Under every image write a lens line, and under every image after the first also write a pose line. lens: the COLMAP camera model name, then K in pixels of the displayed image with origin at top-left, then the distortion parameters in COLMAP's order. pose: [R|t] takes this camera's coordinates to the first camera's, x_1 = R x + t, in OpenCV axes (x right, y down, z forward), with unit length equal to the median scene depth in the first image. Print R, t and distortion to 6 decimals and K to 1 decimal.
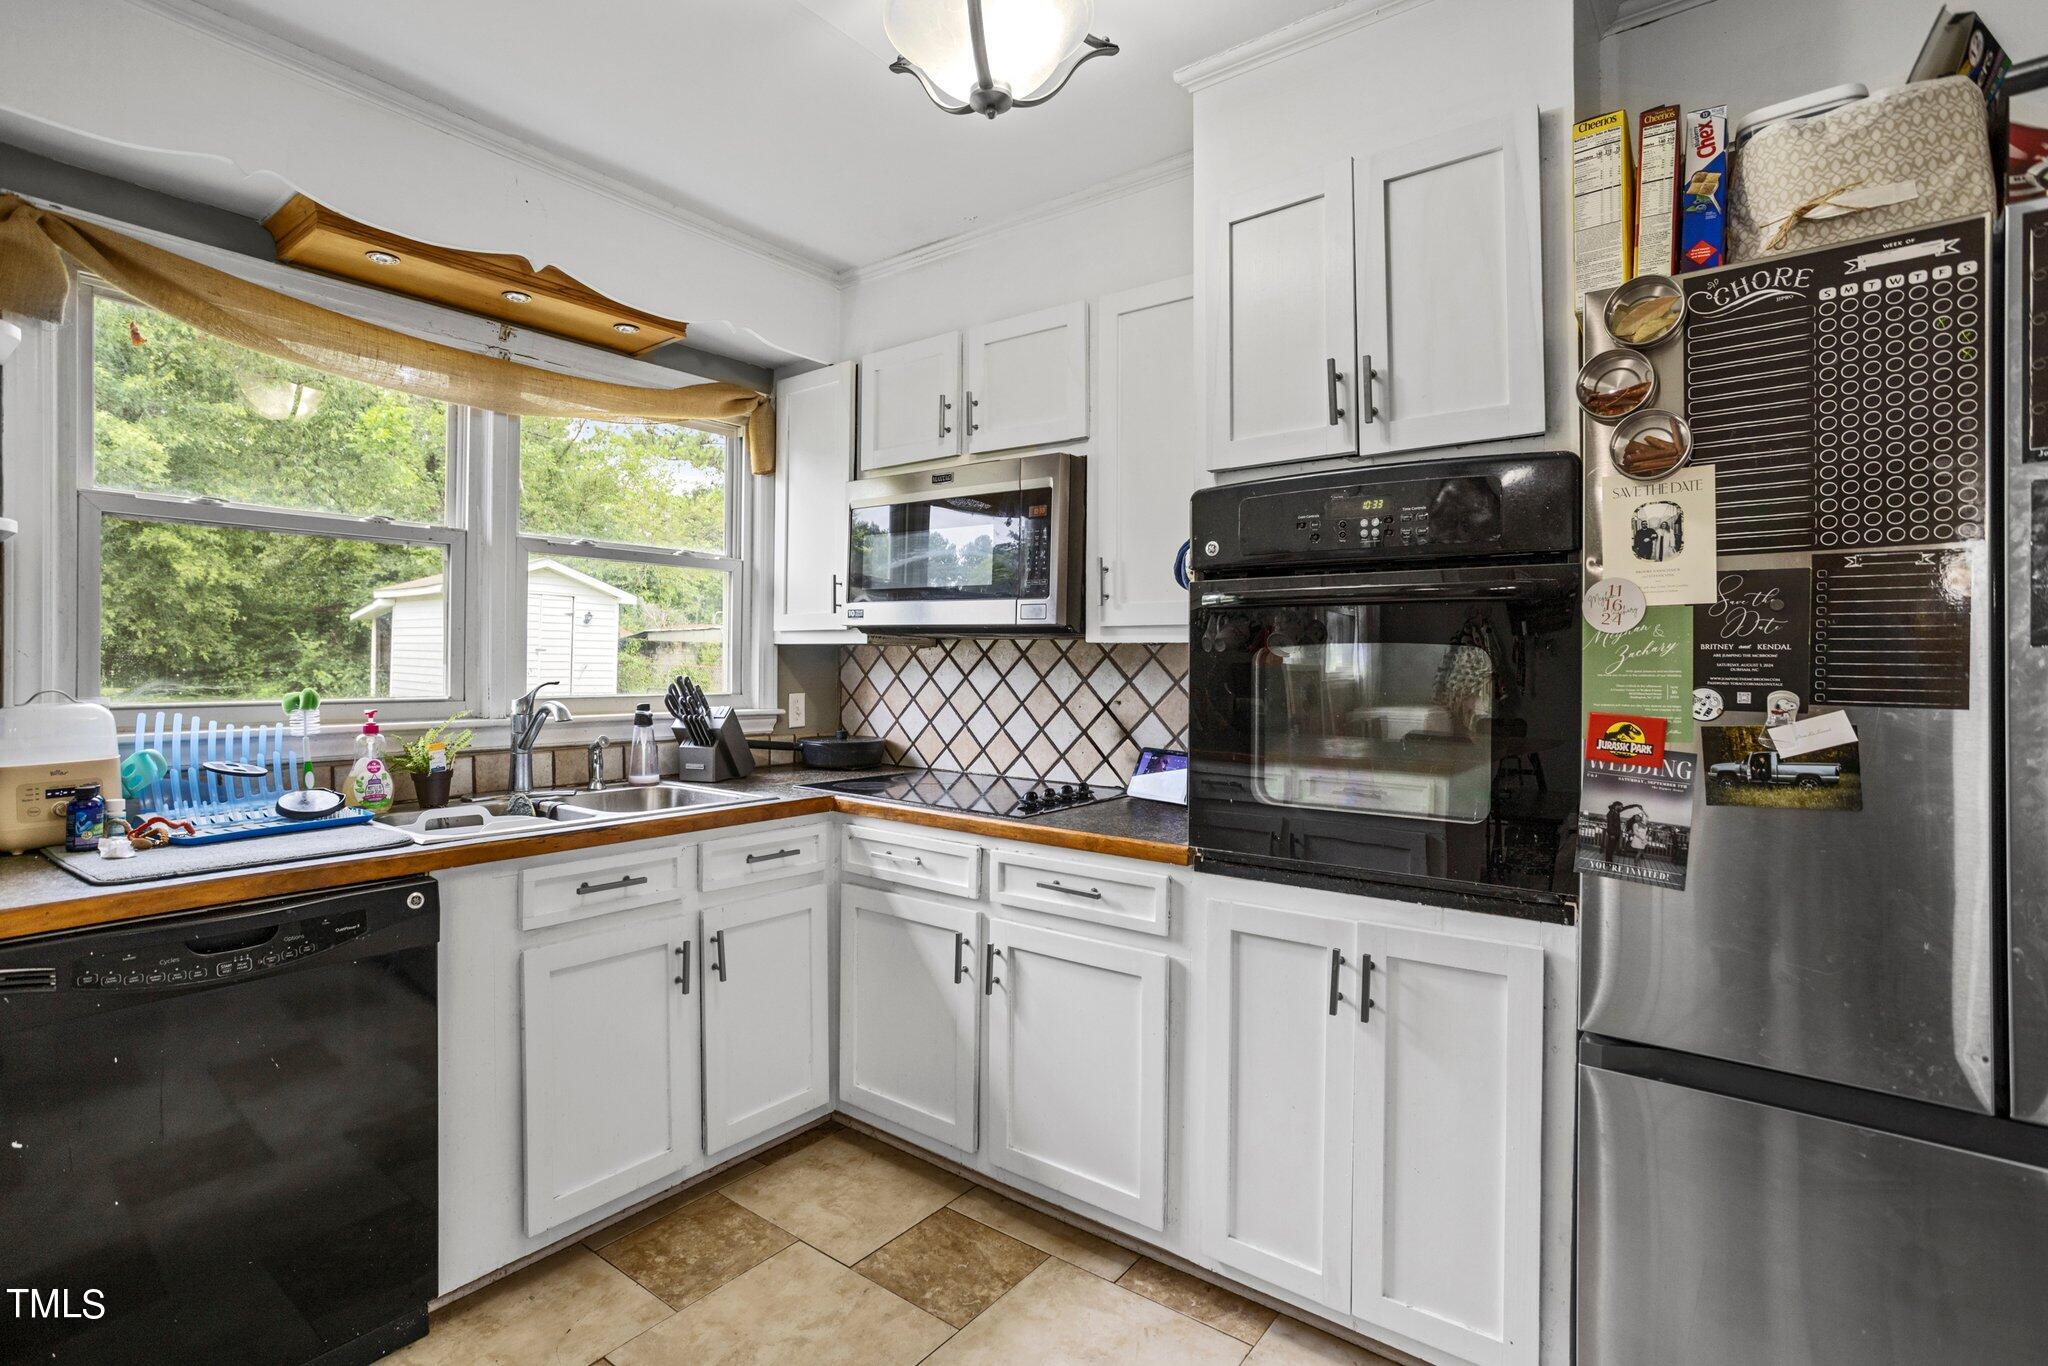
lens RADIAL K [[989.3, 0, 1016.6], [0, 989.3, 669.5], [0, 0, 1]] dist [-0.005028, 0.001327]
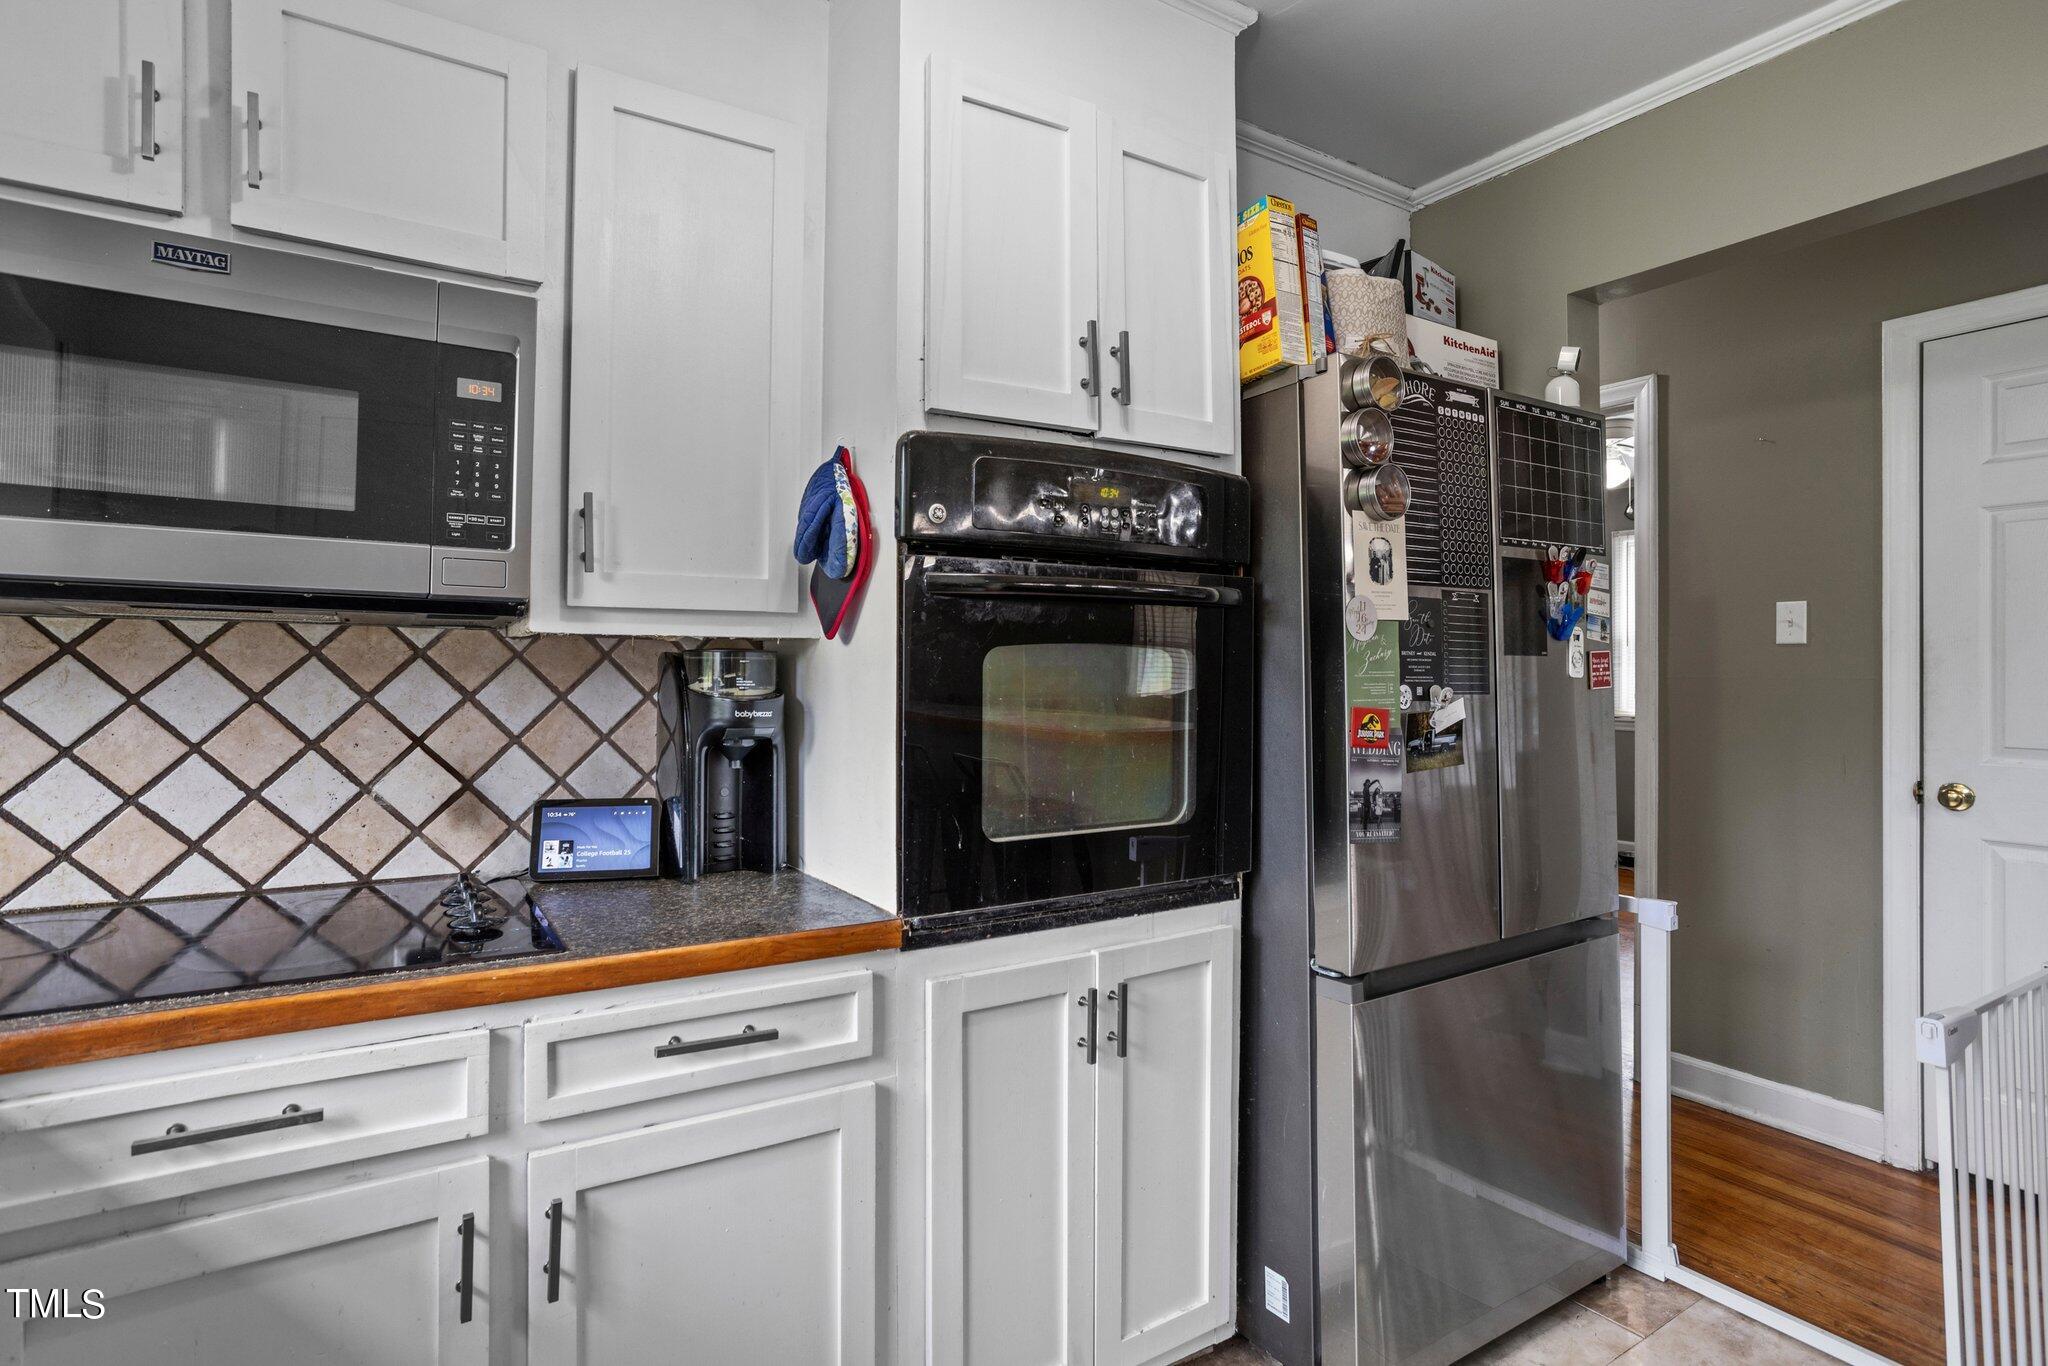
lens RADIAL K [[989.3, 0, 1036.6], [0, 989.3, 670.3], [0, 0, 1]] dist [-0.005028, 0.001327]
pose [[0.366761, 0.003540, 0.930308, -0.671229], [0.008517, 0.999938, -0.007163, 0.004843], [-0.930276, 0.010550, 0.366708, 0.927777]]
